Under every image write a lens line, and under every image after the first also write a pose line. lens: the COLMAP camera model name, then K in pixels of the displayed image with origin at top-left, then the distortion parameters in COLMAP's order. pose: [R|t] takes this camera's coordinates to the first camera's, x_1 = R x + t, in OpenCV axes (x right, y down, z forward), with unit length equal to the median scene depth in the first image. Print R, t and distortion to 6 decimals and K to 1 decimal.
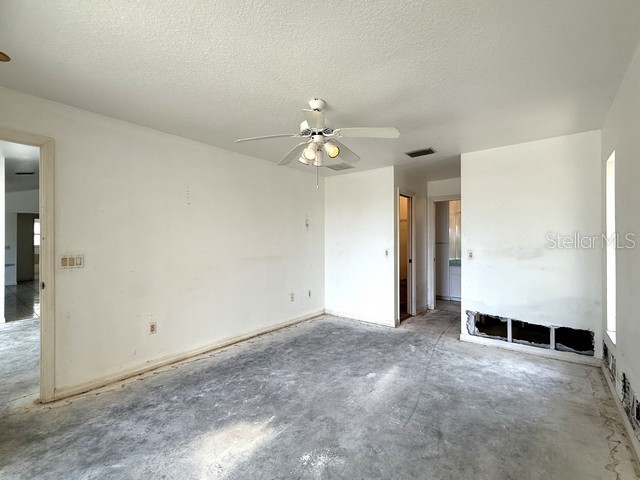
lens RADIAL K [[277.2, 0, 320.2], [0, 277.2, 240.3], [0, 0, 1]] dist [-0.000716, 0.001141]
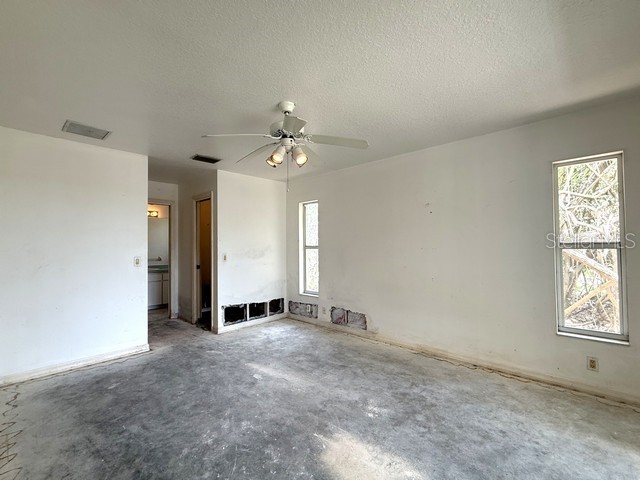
lens RADIAL K [[277.2, 0, 319.0], [0, 277.2, 240.8], [0, 0, 1]] dist [-0.000716, 0.001141]
pose [[0.126219, 0.016757, 0.991861, -0.669904], [0.004257, 0.999839, -0.017434, 0.003020], [-0.991993, 0.006423, 0.126127, 0.528653]]
